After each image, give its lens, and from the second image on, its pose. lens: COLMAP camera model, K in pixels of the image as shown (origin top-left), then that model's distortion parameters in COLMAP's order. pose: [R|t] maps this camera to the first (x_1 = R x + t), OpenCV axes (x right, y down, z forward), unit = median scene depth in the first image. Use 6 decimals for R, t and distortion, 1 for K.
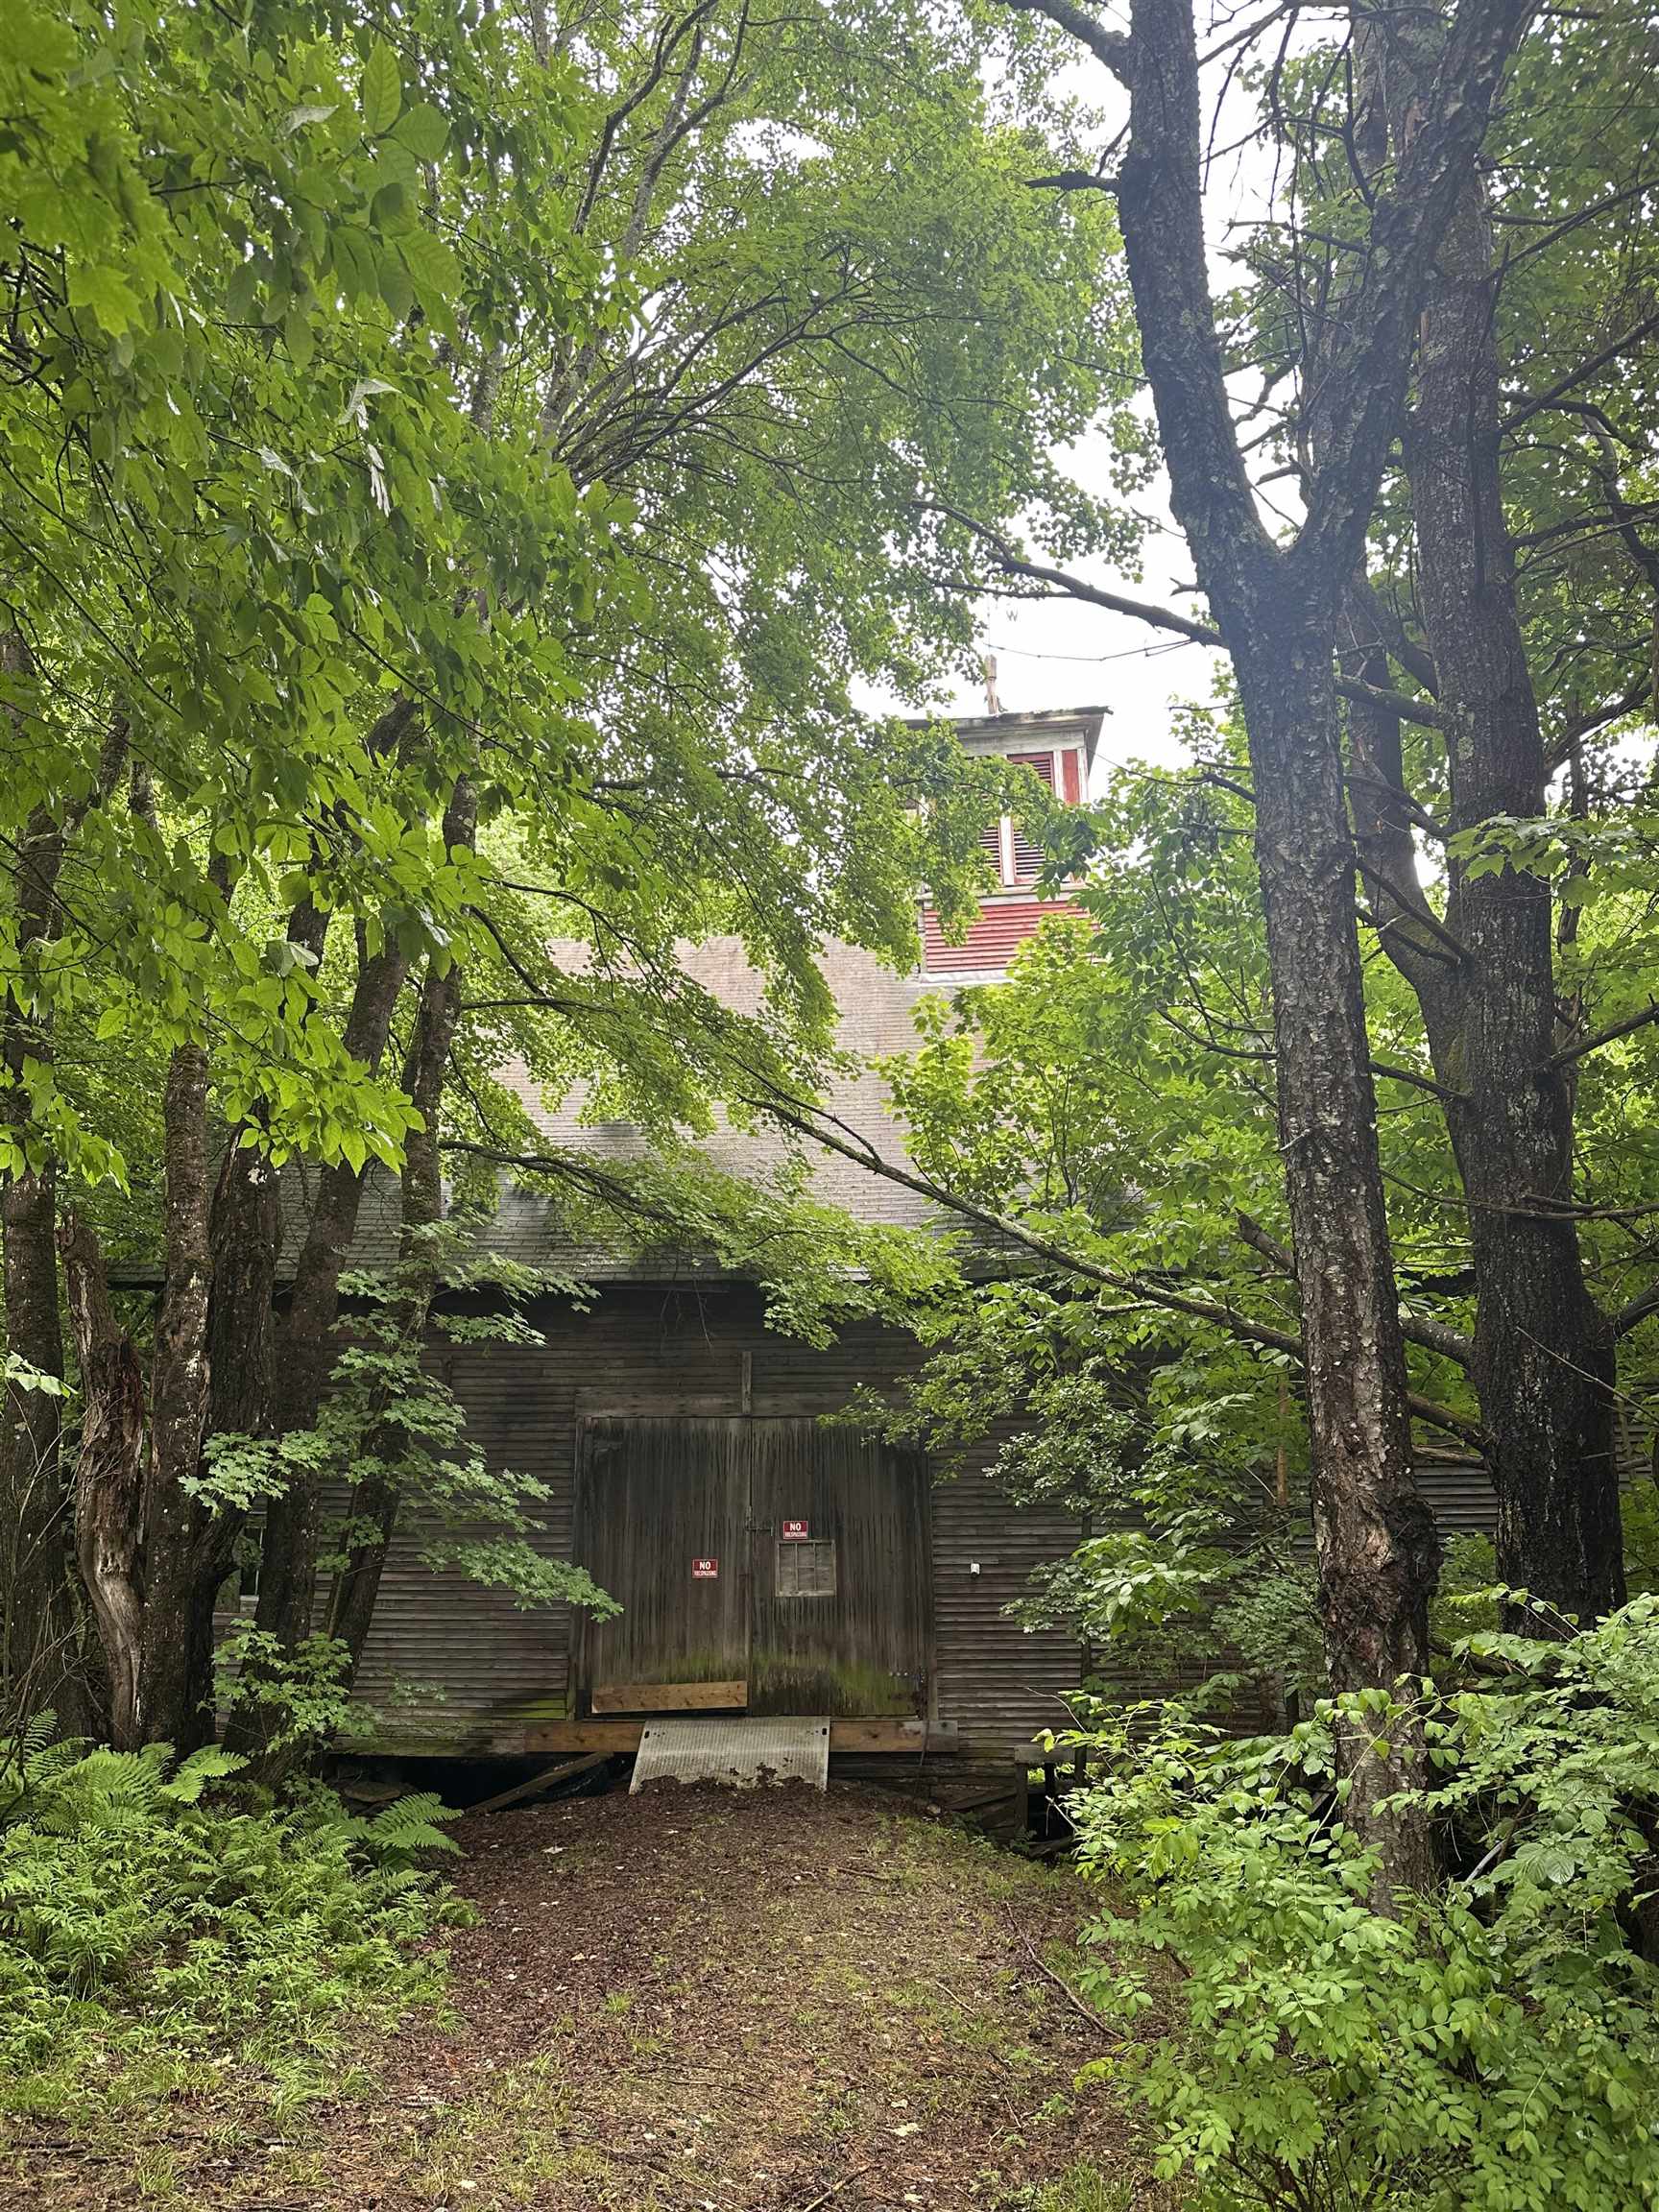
lens RADIAL K [[1654.7, 0, 835.5], [0, 1654.7, 1083.9], [0, 0, 1]] dist [0.042390, -0.081310]
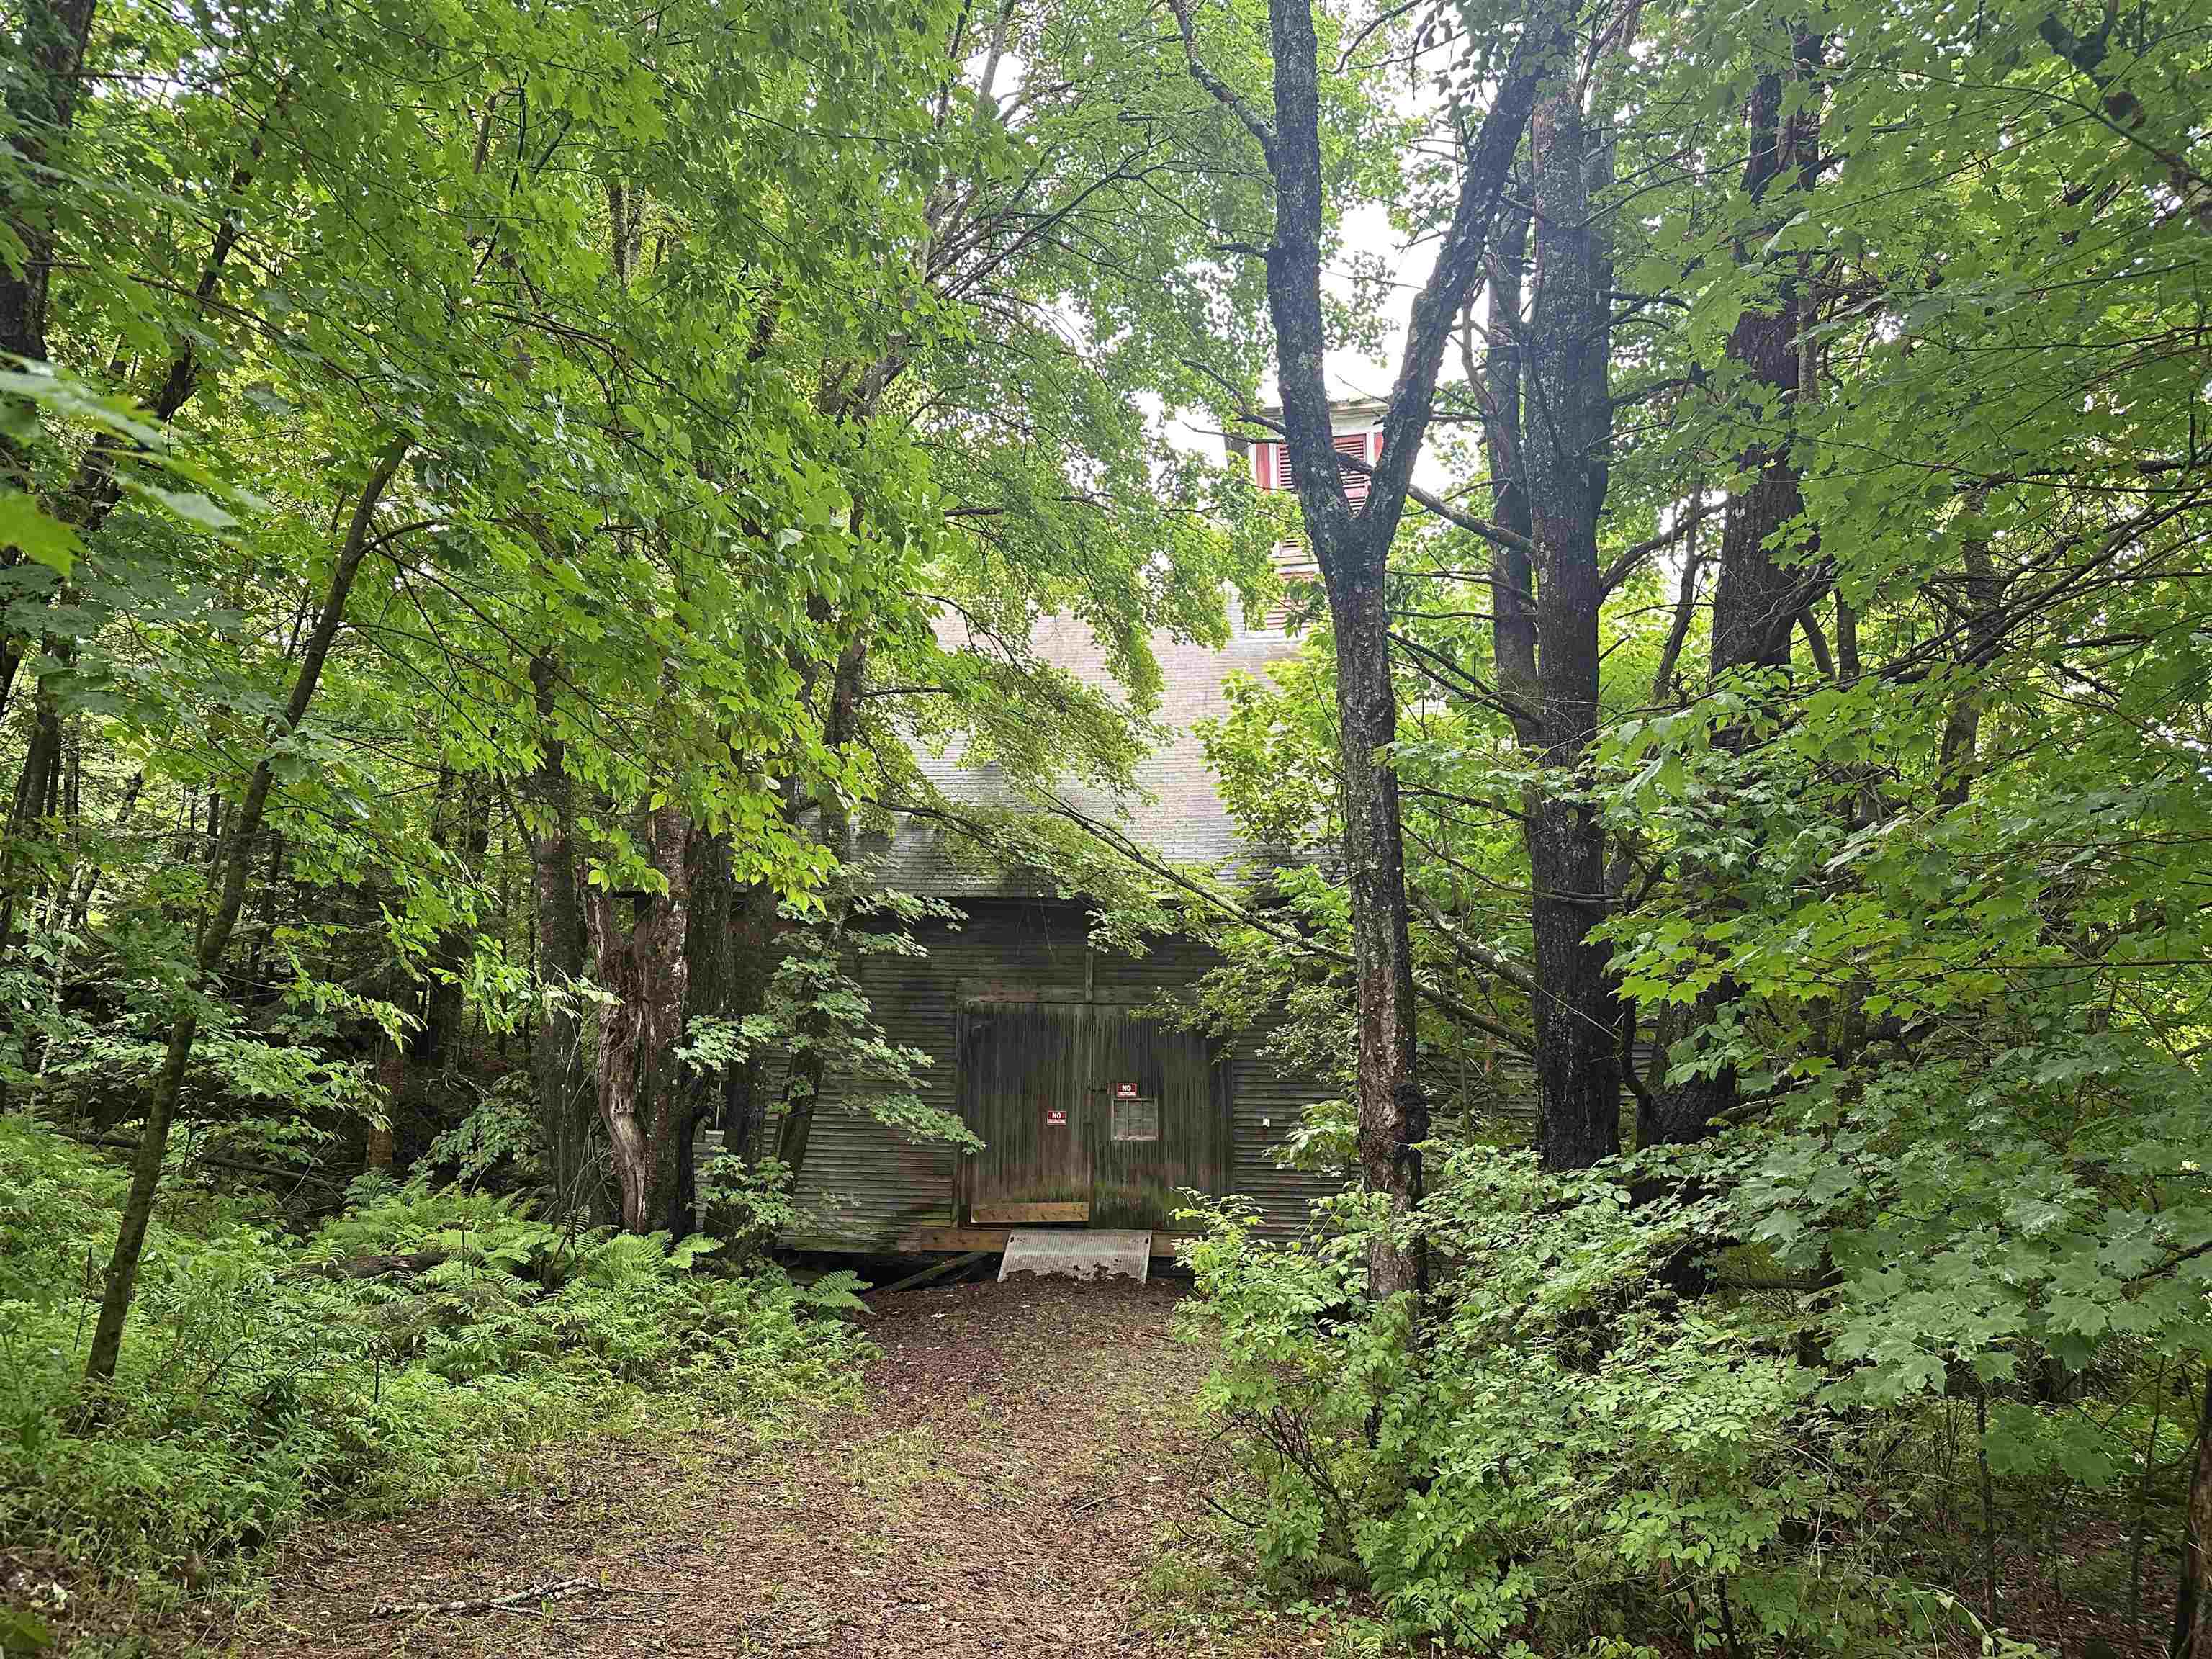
lens RADIAL K [[1555.5, 0, 1104.4], [0, 1555.5, 821.9], [0, 0, 1]] dist [0.052531, -0.009362]
pose [[0.997285, 0.007652, -0.073244, 0.059811], [-0.000562, 0.995349, 0.096334, -0.071852], [0.073640, -0.096032, 0.992651, -0.238466]]
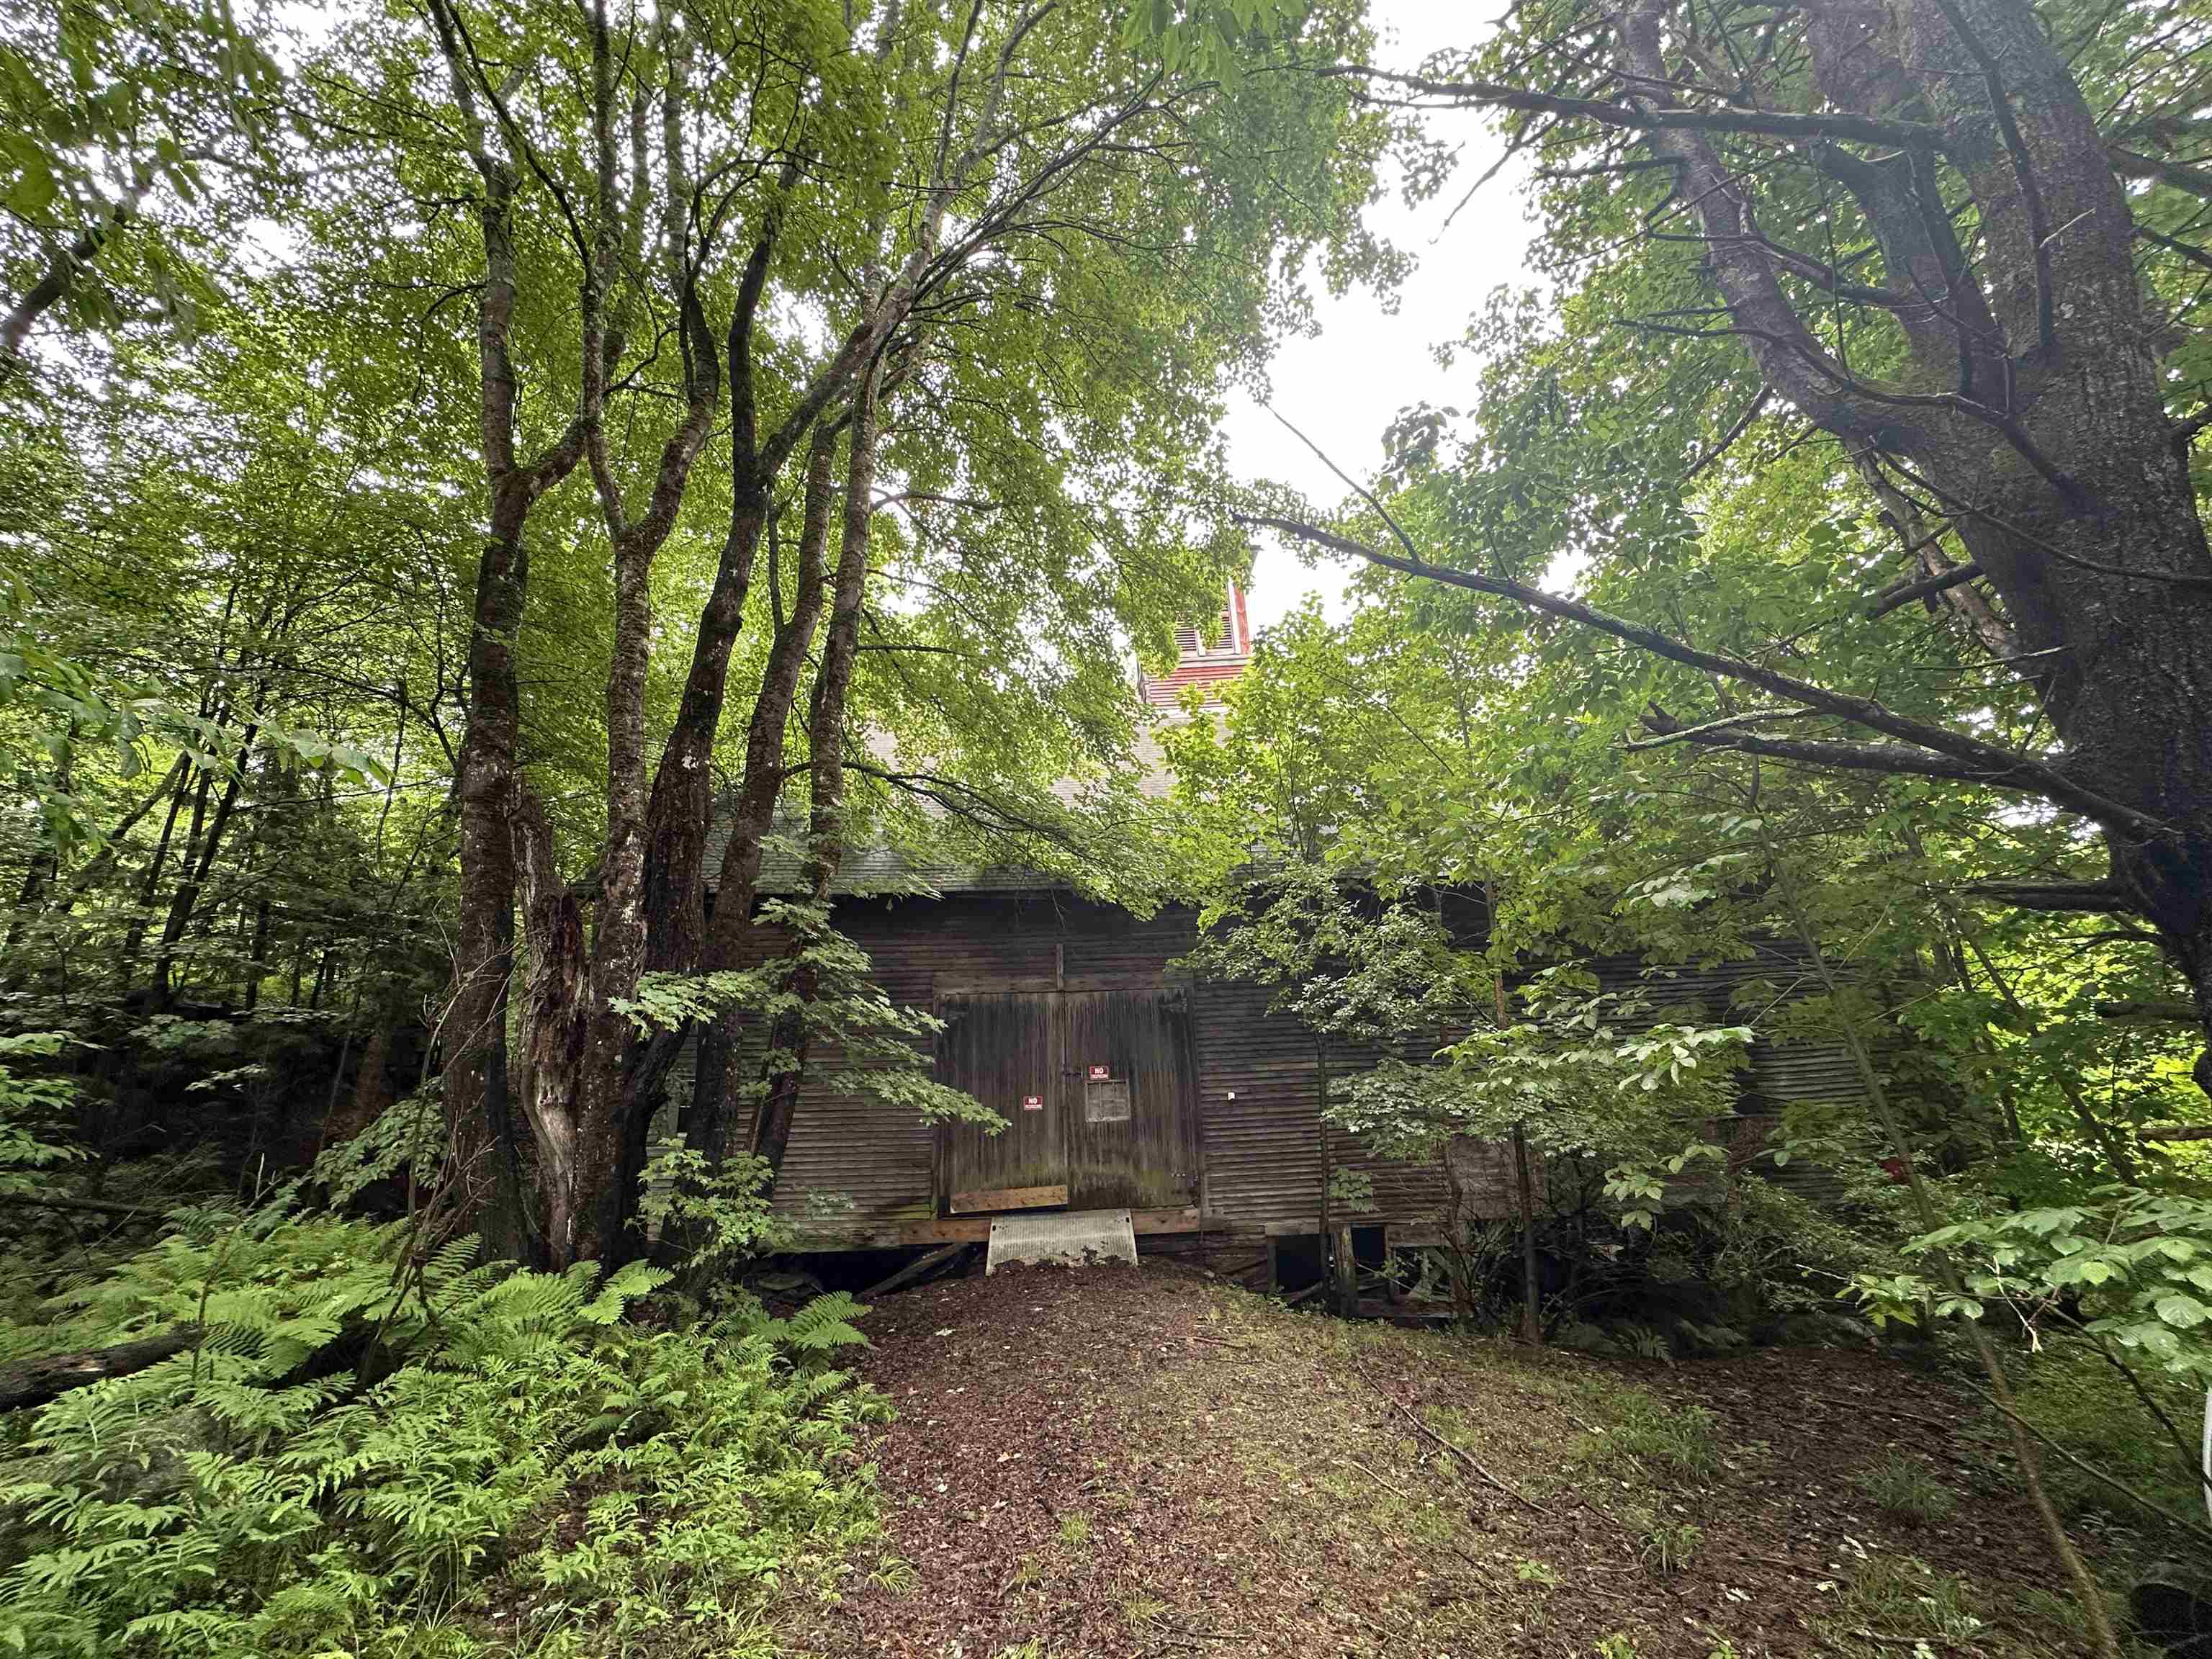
lens RADIAL K [[881.0, 0, 1099.9], [0, 881.0, 825.3], [0, 0, 1]] dist [-0.006509, 0.000653]
pose [[0.995999, -0.004912, 0.089226, -0.114087], [0.008969, 0.998941, -0.045128, 0.129558], [-0.088910, 0.045747, 0.994989, 0.352933]]
